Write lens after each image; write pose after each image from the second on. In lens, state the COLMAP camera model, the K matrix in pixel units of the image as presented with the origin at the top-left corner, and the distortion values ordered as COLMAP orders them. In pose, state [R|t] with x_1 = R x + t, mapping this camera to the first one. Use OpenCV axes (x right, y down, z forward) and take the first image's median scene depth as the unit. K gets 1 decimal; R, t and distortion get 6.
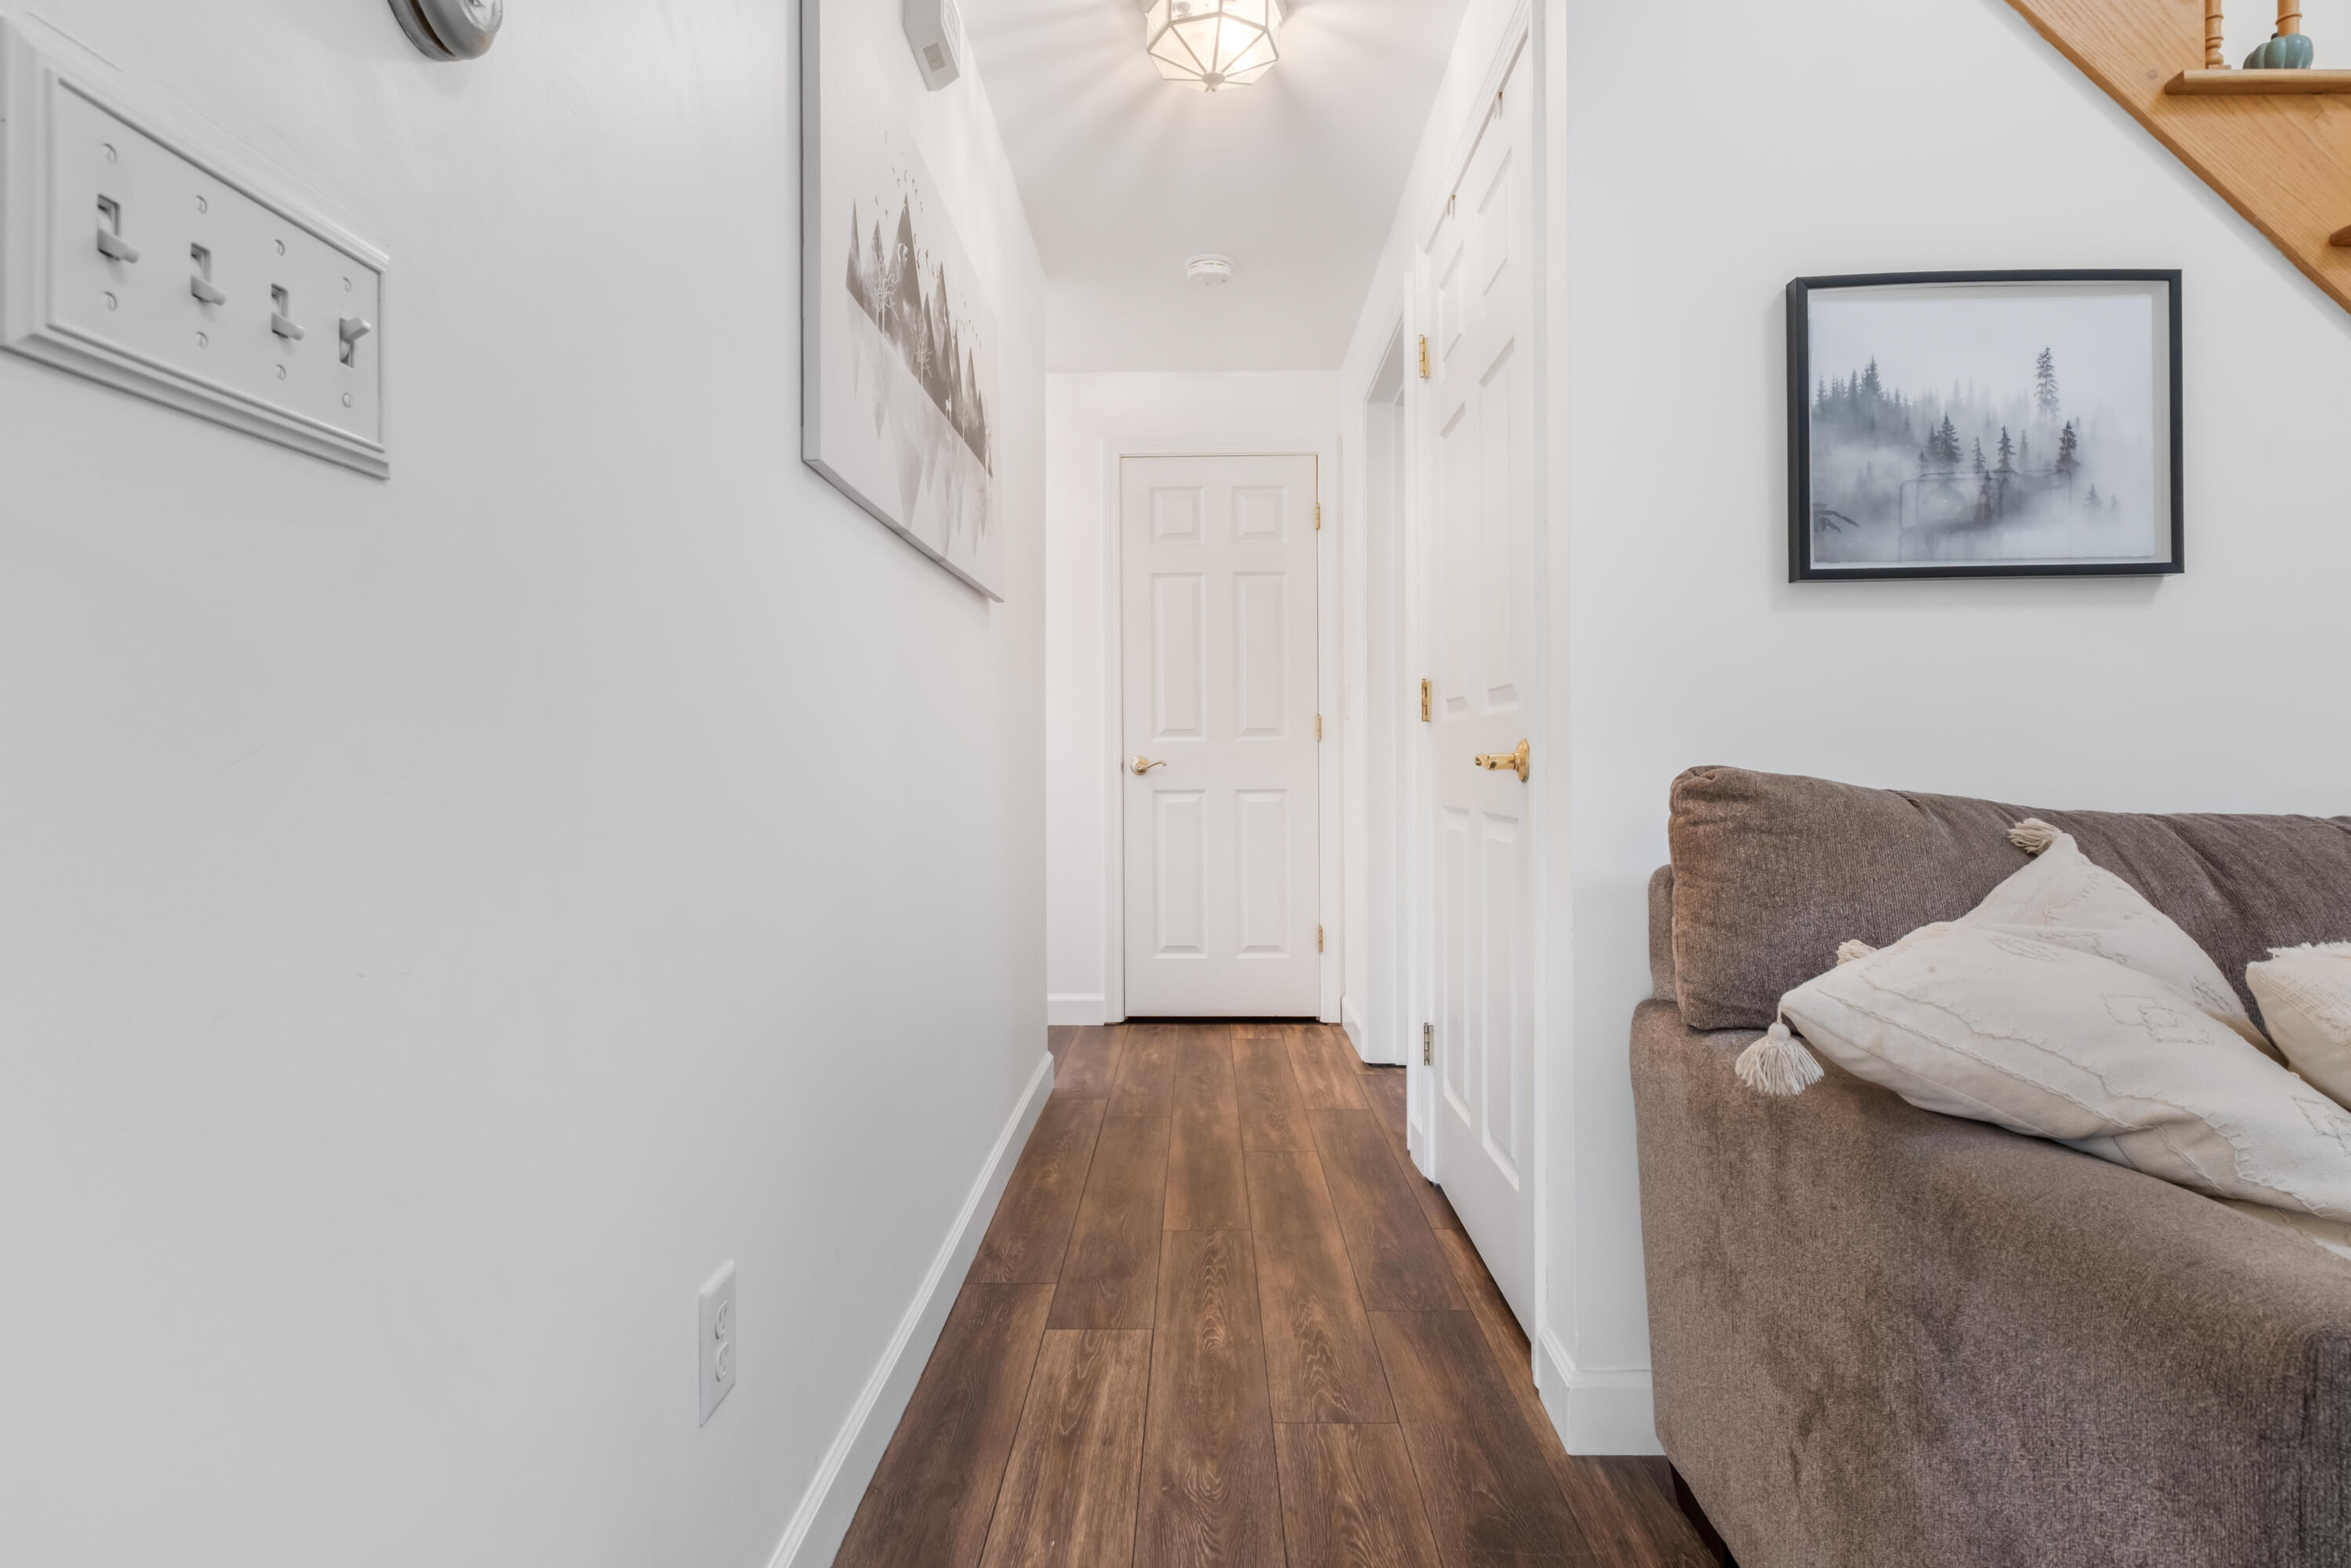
lens RADIAL K [[1191.4, 0, 1167.0], [0, 1191.4, 781.0], [0, 0, 1]] dist [-0.002792, -0.001884]
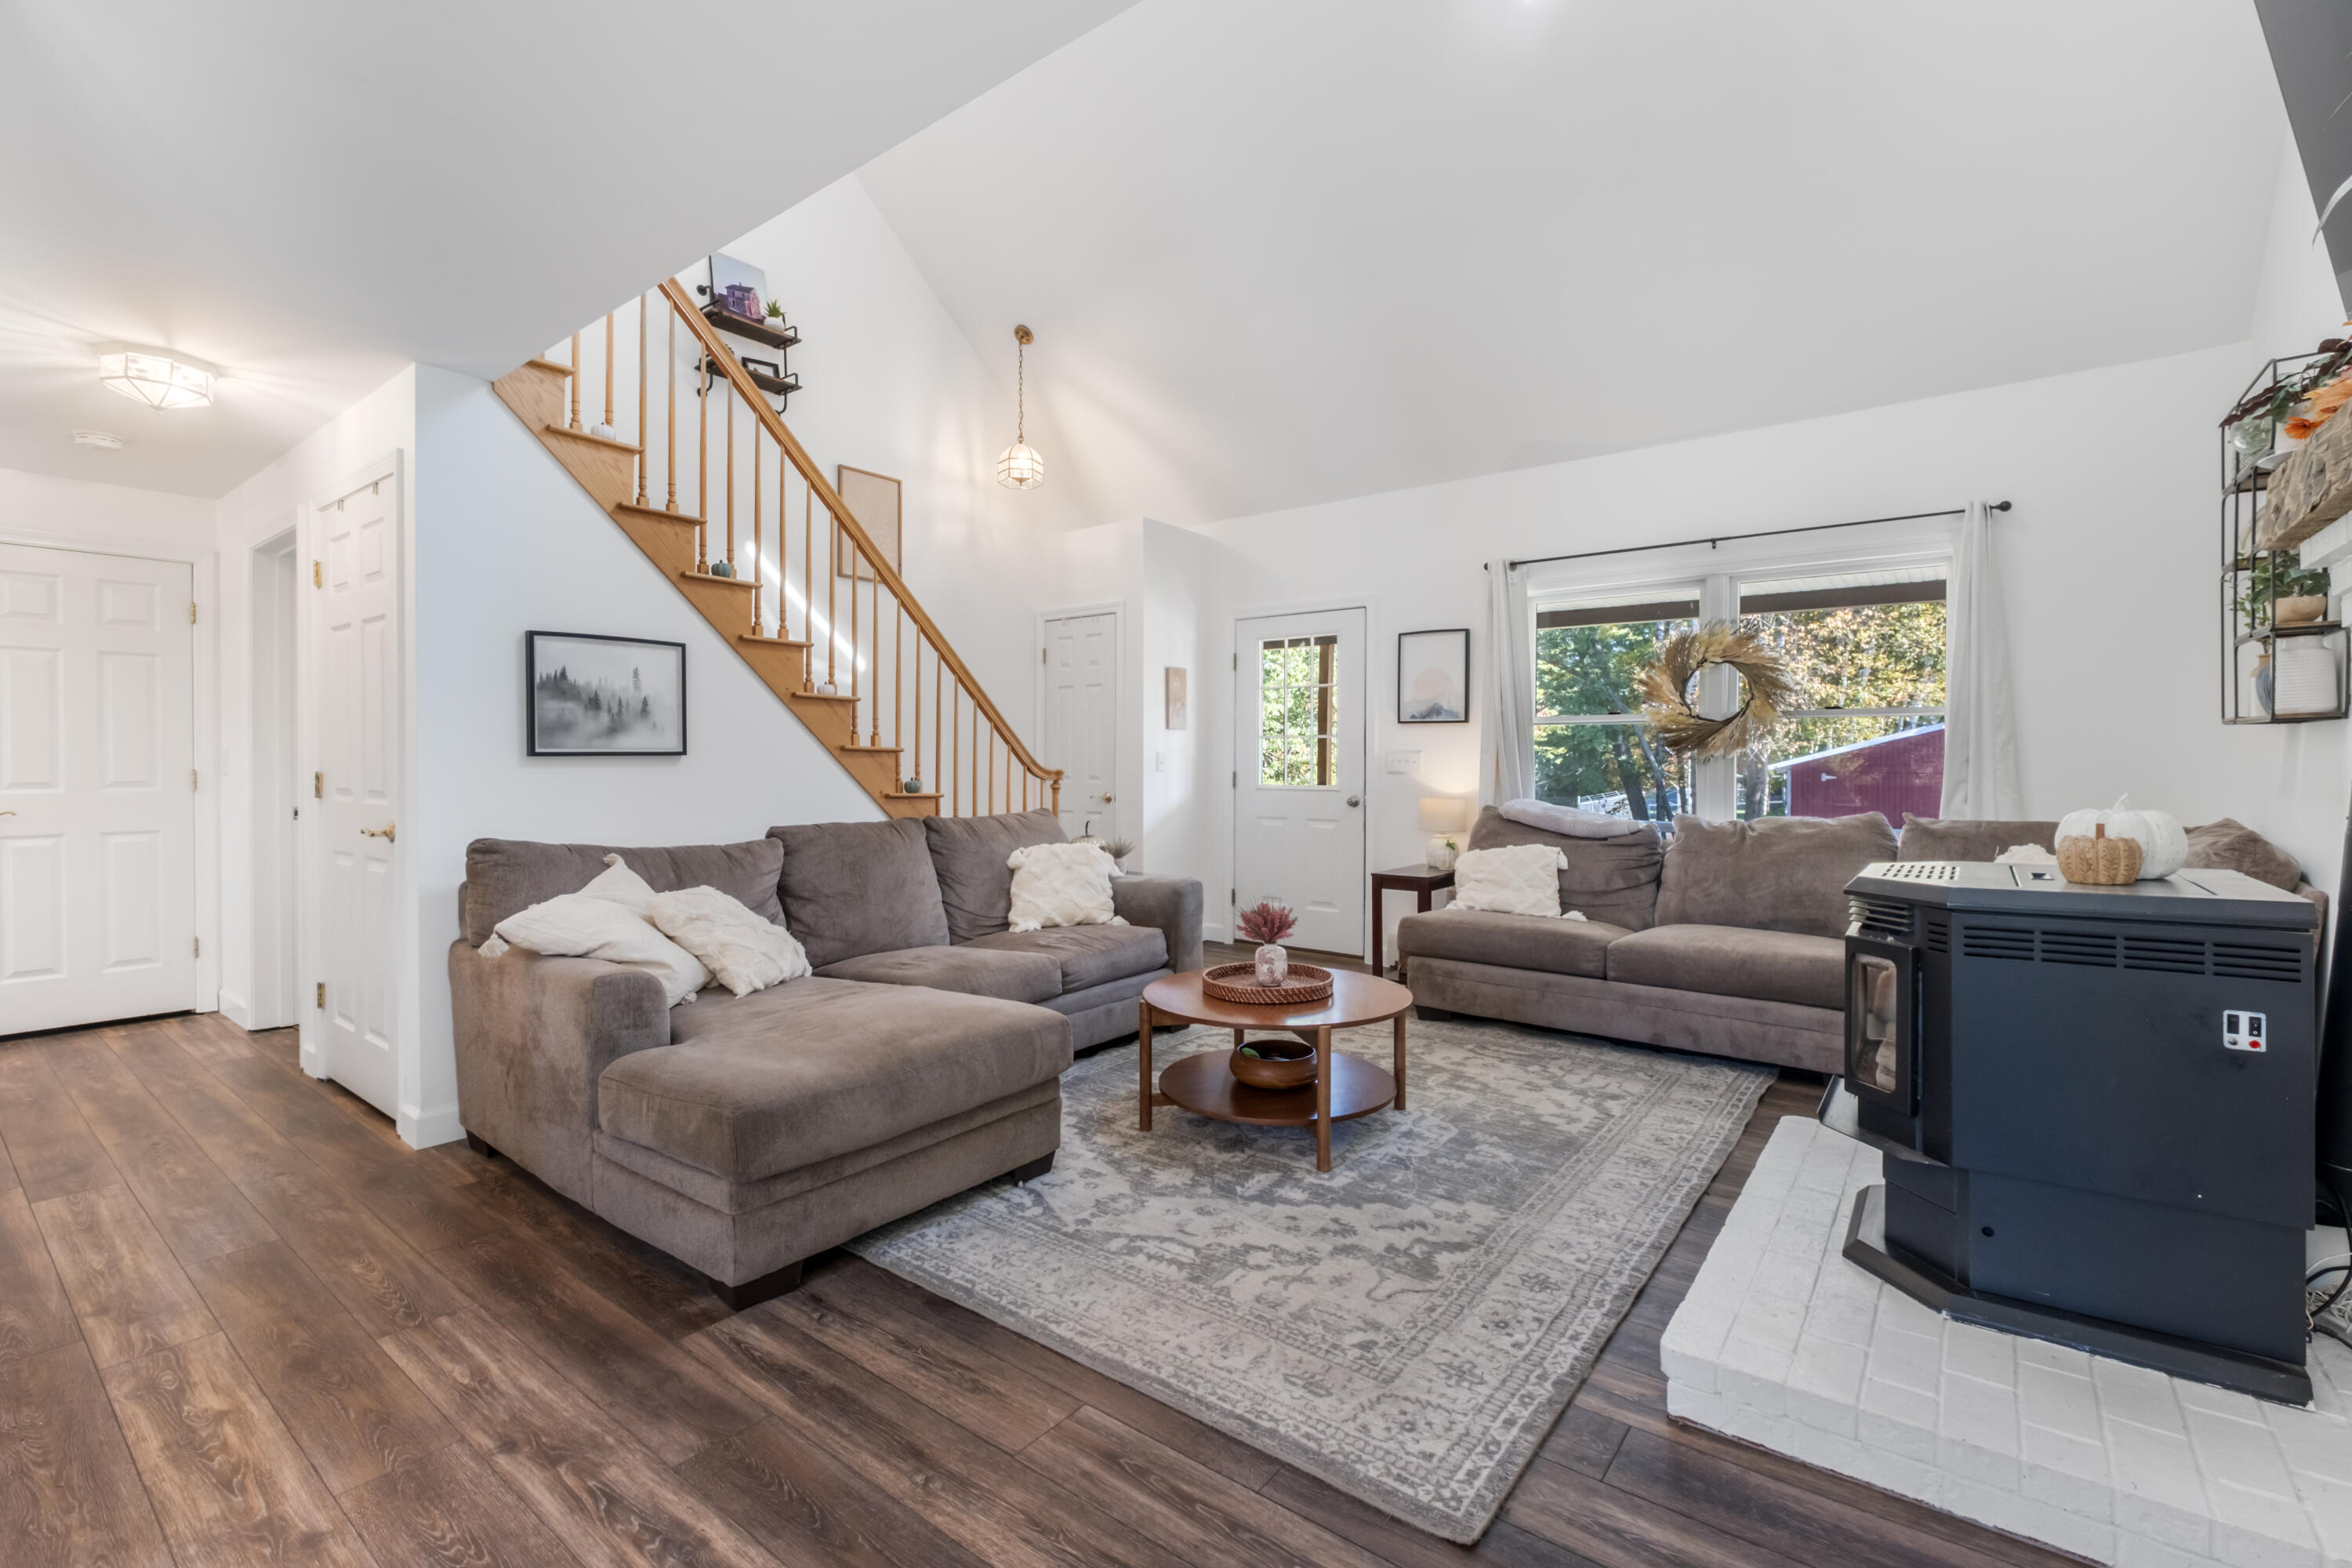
lens RADIAL K [[1048.3, 0, 1164.9], [0, 1048.3, 754.7], [0, 0, 1]] dist [0.010104, -0.008158]
pose [[0.594941, 0.012069, 0.803679, -0.402371], [0.004665, 0.999819, -0.018468, -0.125492], [-0.803756, 0.014737, 0.594777, -1.264640]]
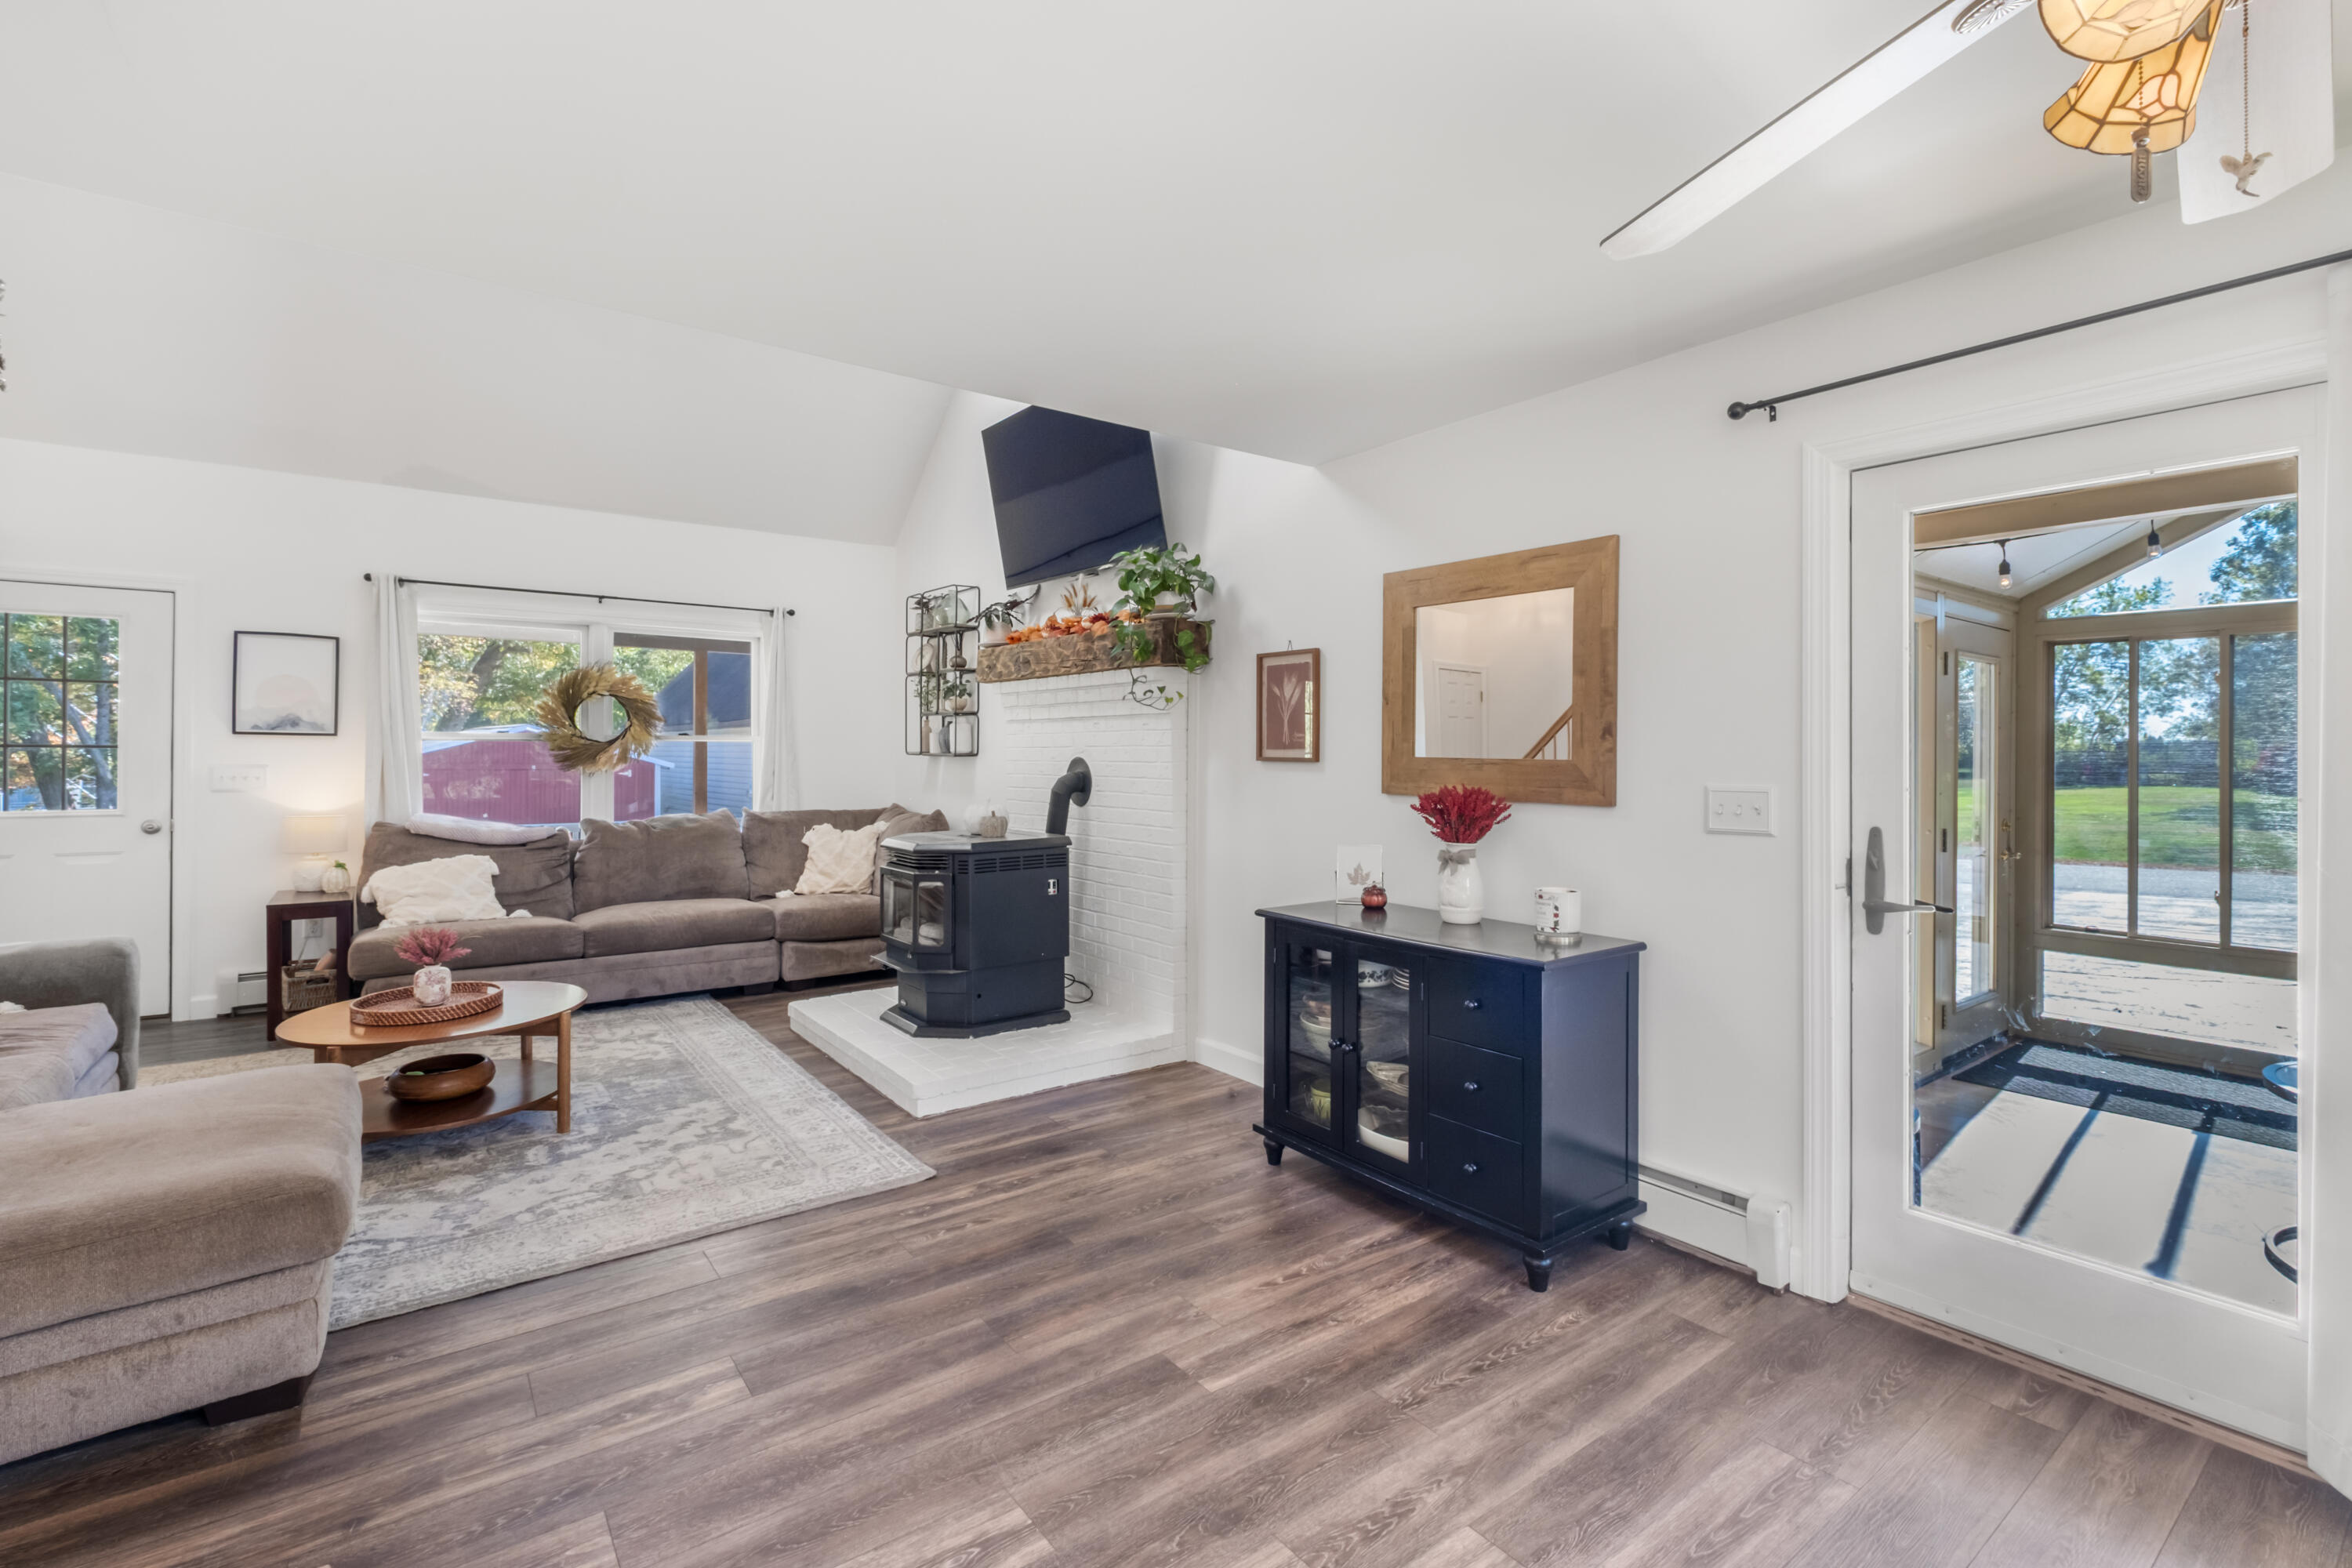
lens RADIAL K [[1048.3, 0, 1209.3], [0, 1048.3, 751.2], [0, 0, 1]] dist [0.010104, -0.008158]
pose [[-0.632258, 0.004594, 0.774744, -1.328889], [0.007524, 0.999972, 0.000211, -0.224010], [-0.774721, 0.005963, -0.632275, -0.055102]]
